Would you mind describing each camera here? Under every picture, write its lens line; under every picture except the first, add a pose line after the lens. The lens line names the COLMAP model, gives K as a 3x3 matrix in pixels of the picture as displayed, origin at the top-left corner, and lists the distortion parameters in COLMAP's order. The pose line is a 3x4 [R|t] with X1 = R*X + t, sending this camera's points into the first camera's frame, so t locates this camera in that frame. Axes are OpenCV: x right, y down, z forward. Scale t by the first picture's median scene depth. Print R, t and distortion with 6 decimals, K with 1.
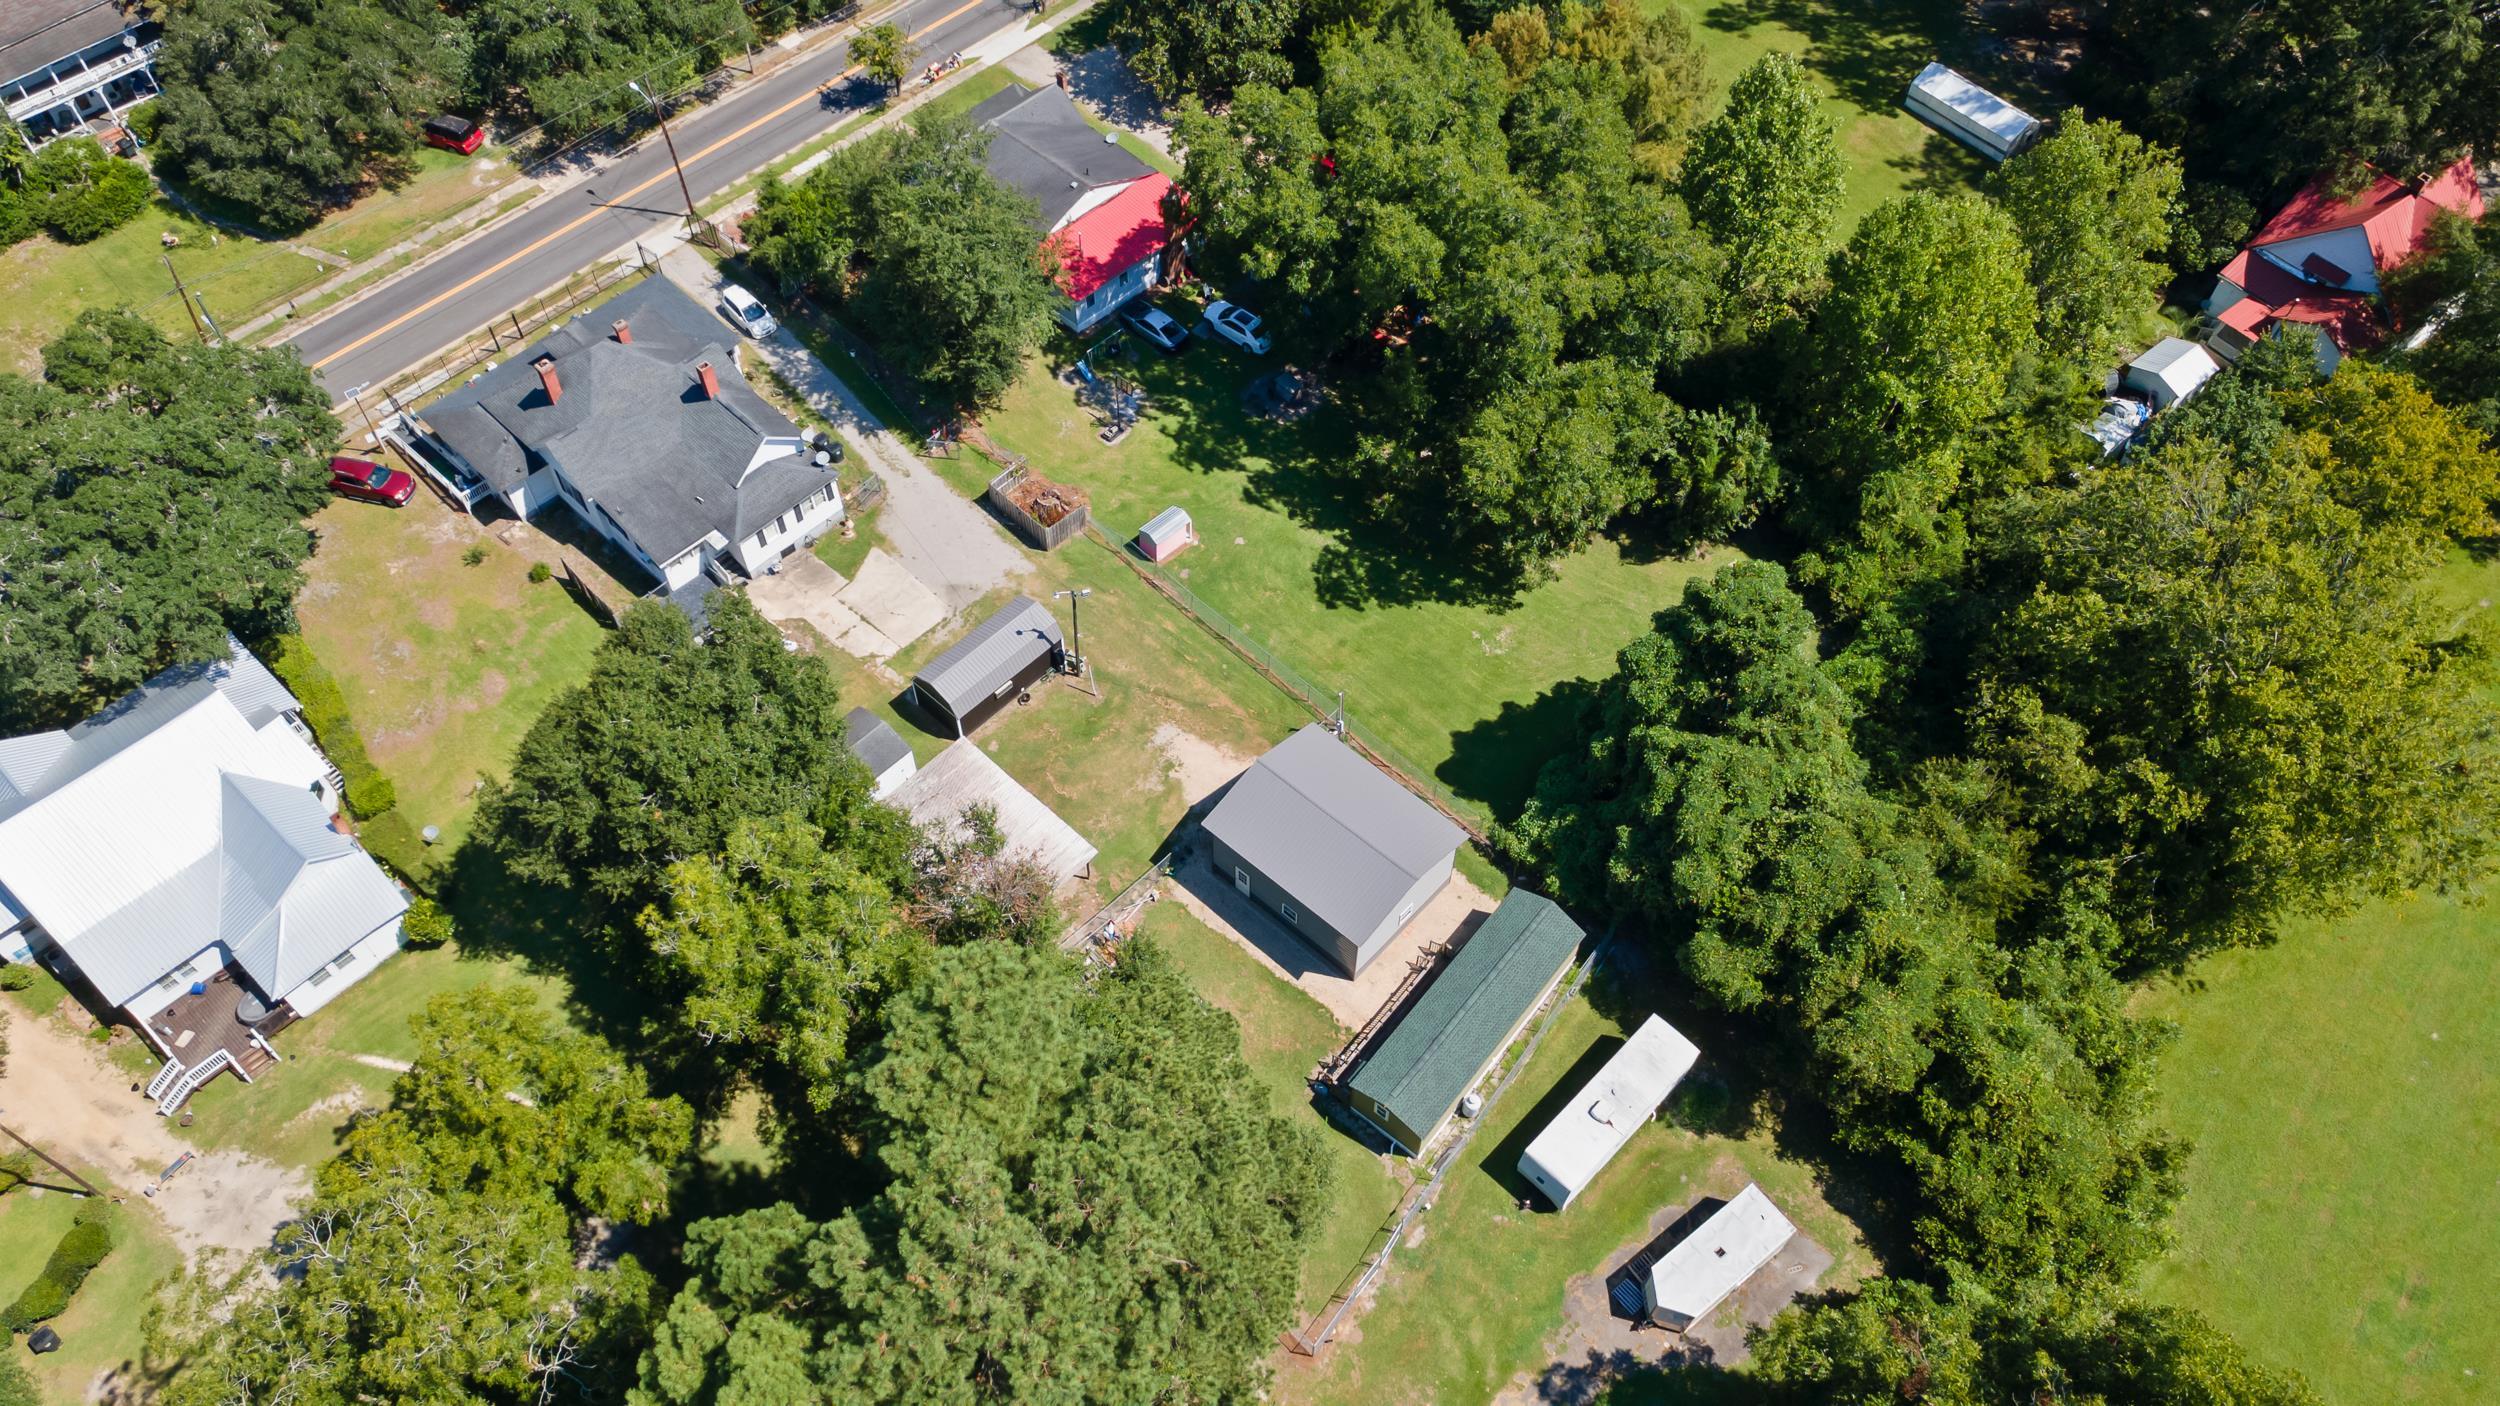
lens RADIAL K [[1769.2, 0, 1250.0], [0, 1769.2, 703.0], [0, 0, 1]] dist [0.021963, 0.002990]
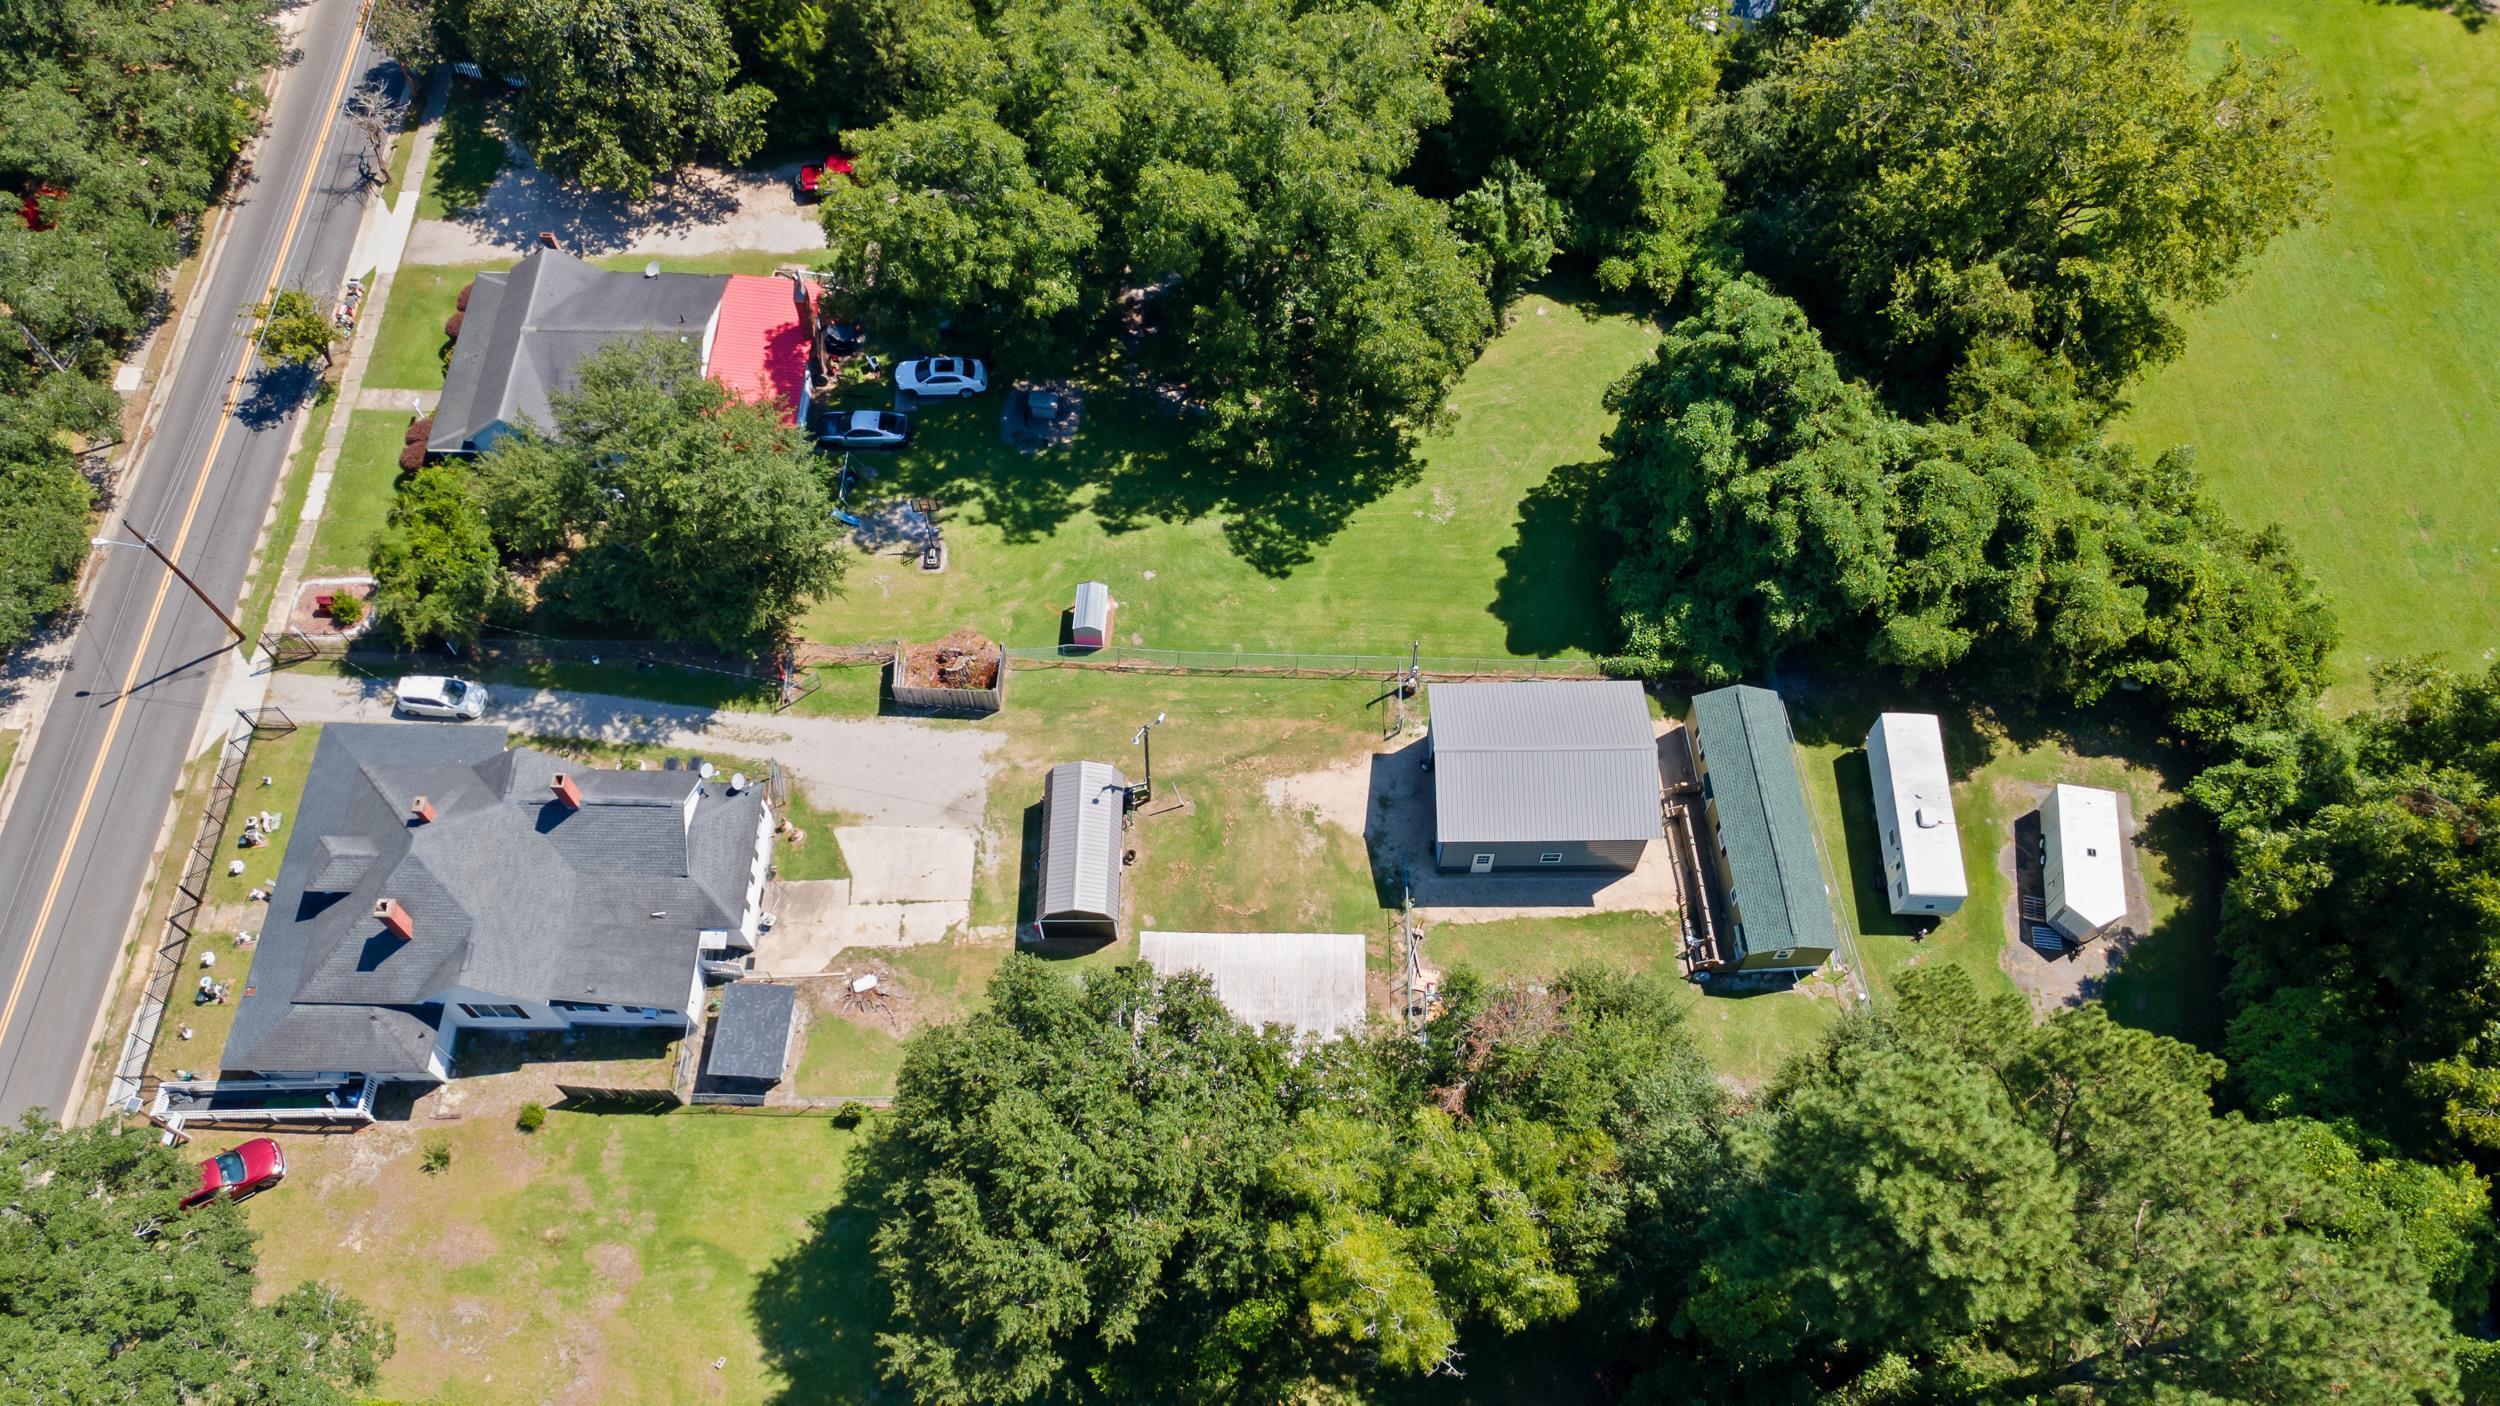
lens RADIAL K [[1769.2, 0, 1250.0], [0, 1769.2, 703.0], [0, 0, 1]] dist [0.021963, 0.002990]
pose [[0.738335, -0.594848, 0.317831, -0.304115], [0.555154, 0.803634, 0.214423, -0.210875], [-0.382969, 0.018129, 0.923583, 0.150858]]
